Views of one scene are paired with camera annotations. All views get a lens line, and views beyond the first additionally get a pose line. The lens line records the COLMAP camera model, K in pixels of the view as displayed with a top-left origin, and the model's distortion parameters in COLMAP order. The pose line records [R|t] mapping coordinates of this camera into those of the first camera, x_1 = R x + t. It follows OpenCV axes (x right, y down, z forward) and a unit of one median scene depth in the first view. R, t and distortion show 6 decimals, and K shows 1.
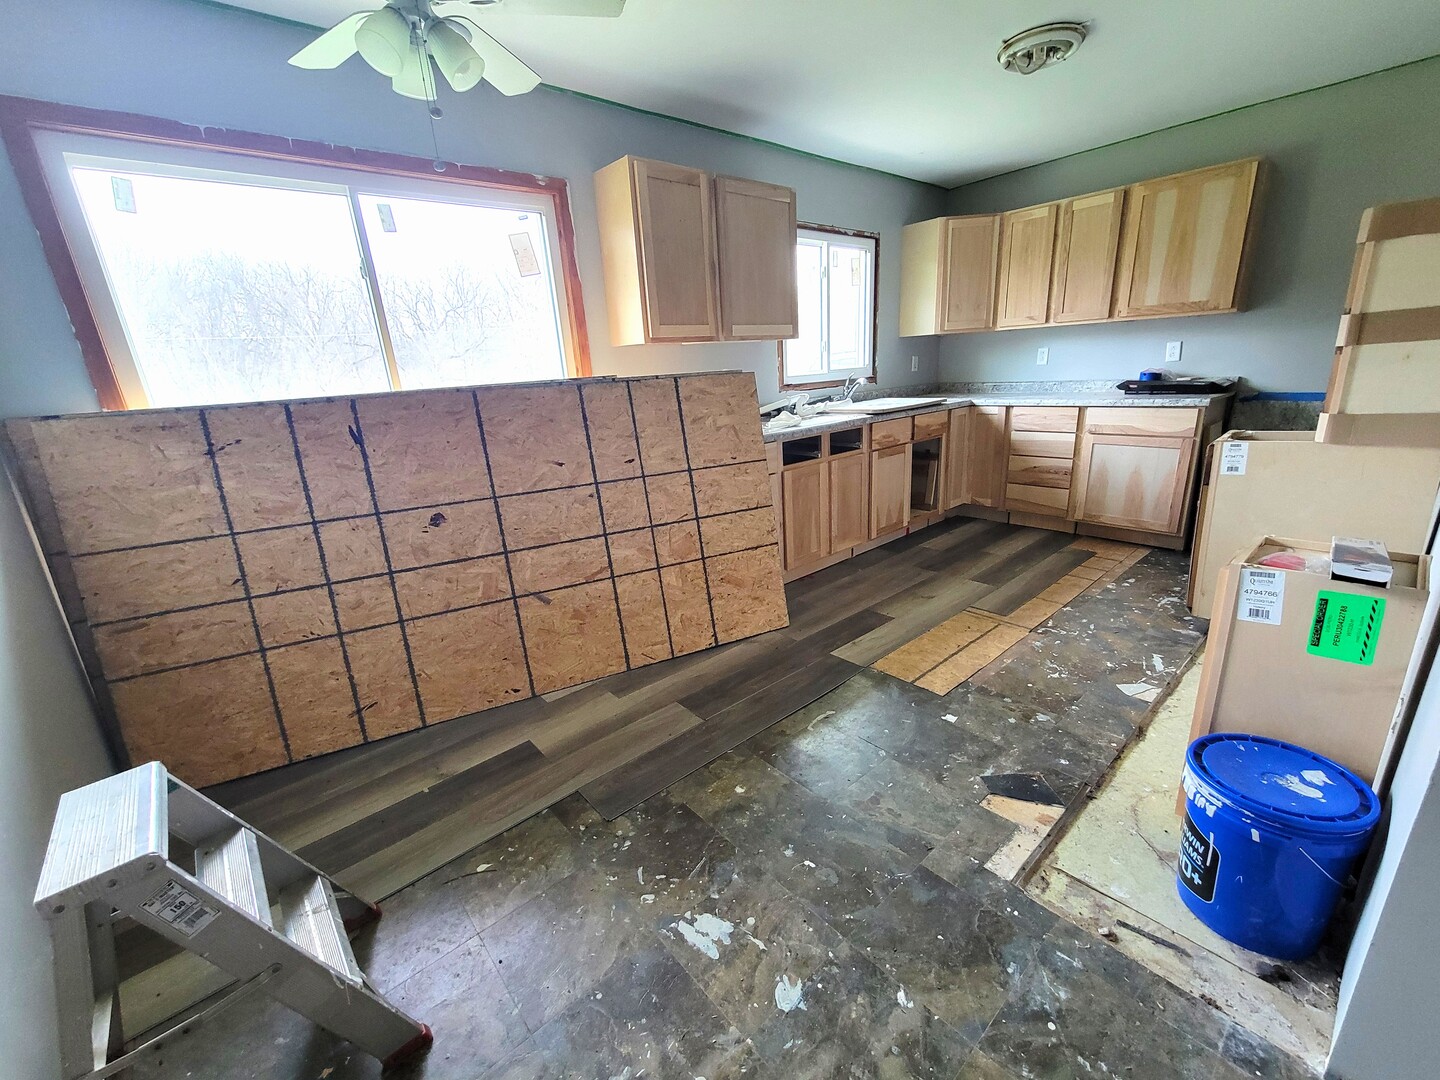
lens RADIAL K [[591.7, 0, 732.0], [0, 591.7, 549.1], [0, 0, 1]] dist [-0.002601, 0.000214]
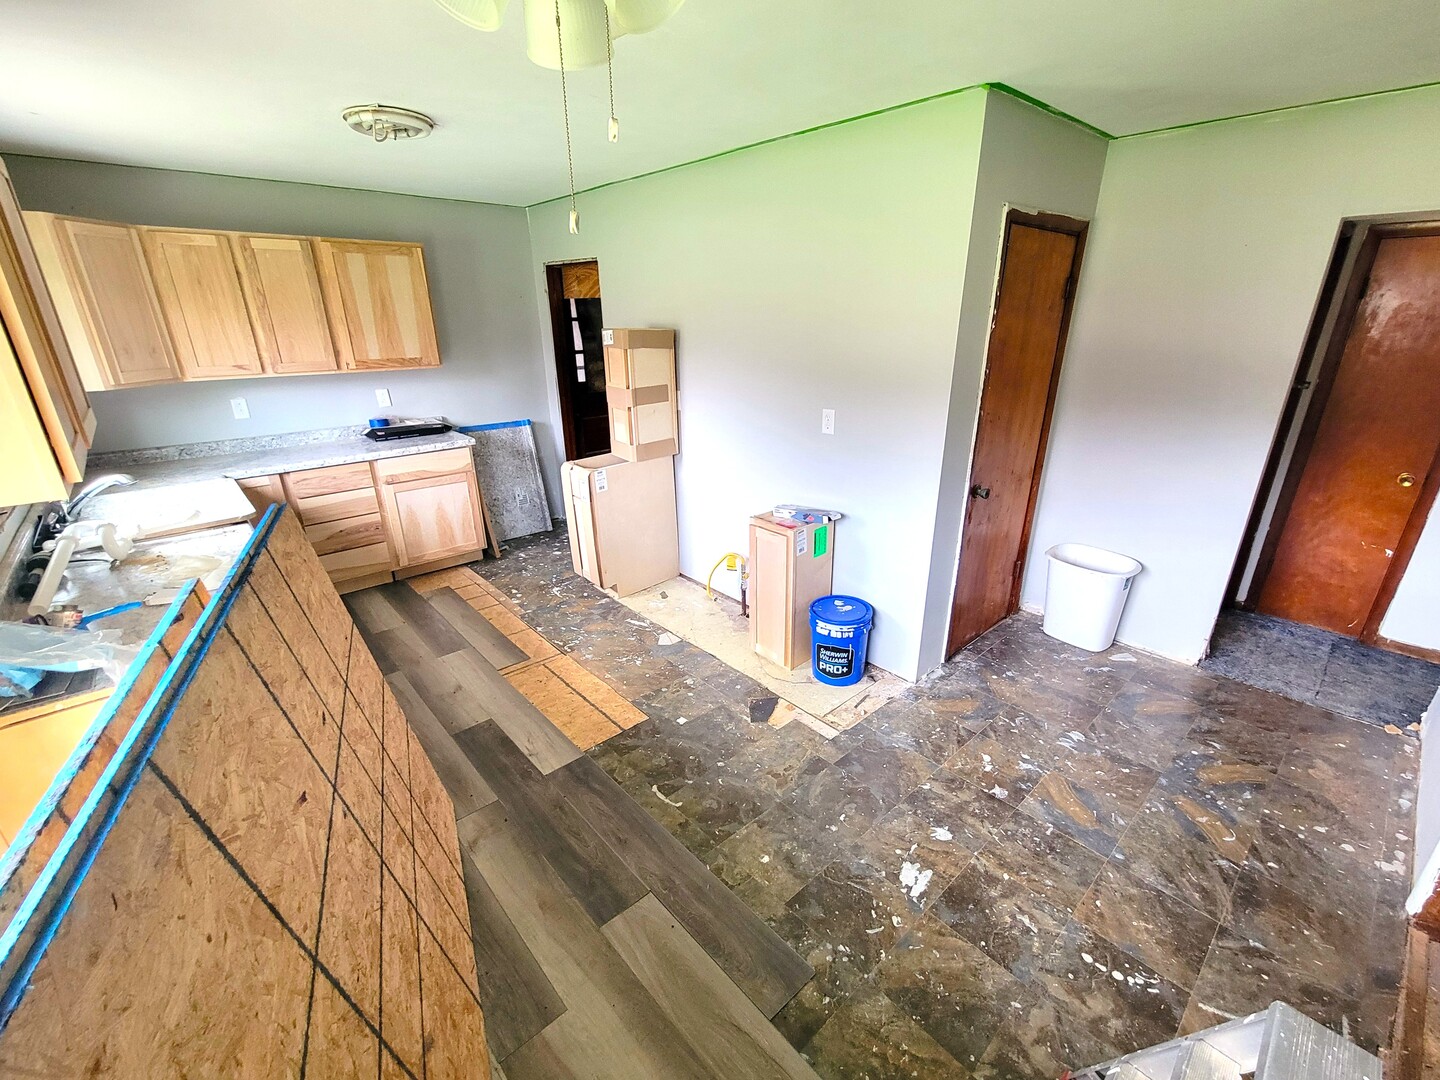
lens RADIAL K [[614.1, 0, 730.3], [0, 614.1, 546.9], [0, 0, 1]] dist [-0.002260, -0.000538]
pose [[-0.012994, -0.300870, 0.953577, -0.580905], [0.305285, 0.906929, 0.290312, -0.300541], [-0.952172, 0.294885, 0.080066, 0.524812]]
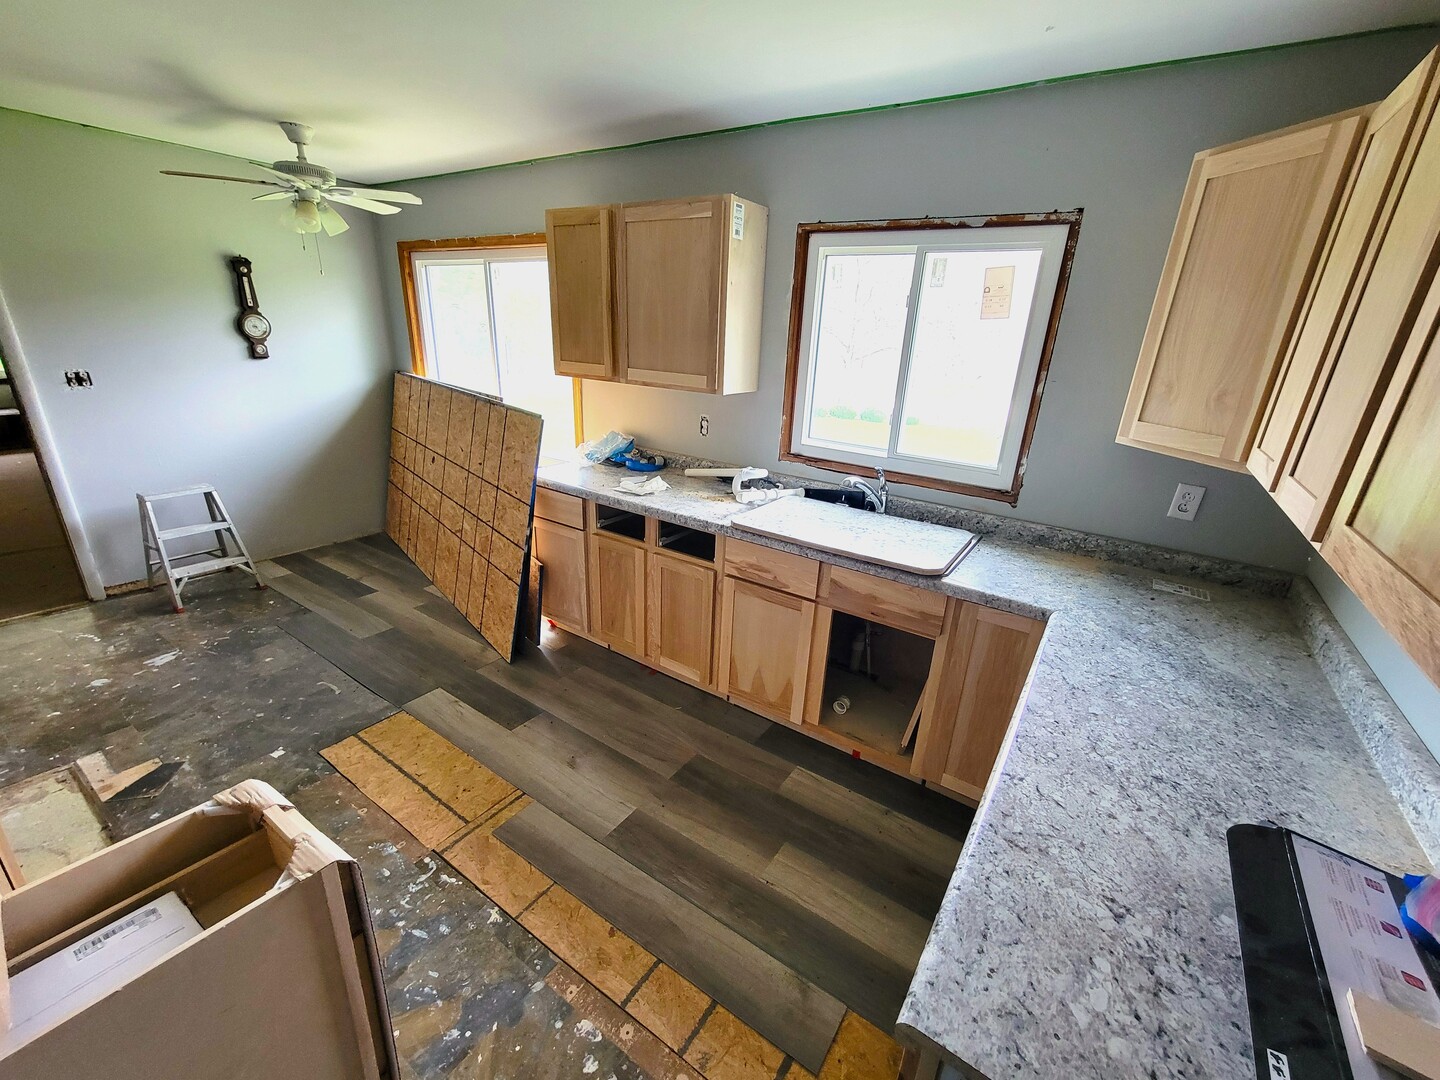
lens RADIAL K [[591.7, 0, 732.0], [0, 591.7, 549.1], [0, 0, 1]] dist [-0.002601, 0.000214]
pose [[0.250633, 0.401916, -0.880708, 1.057303], [-0.351349, 0.885479, 0.304105, -0.513397], [0.902073, 0.233217, 0.363143, 0.969040]]
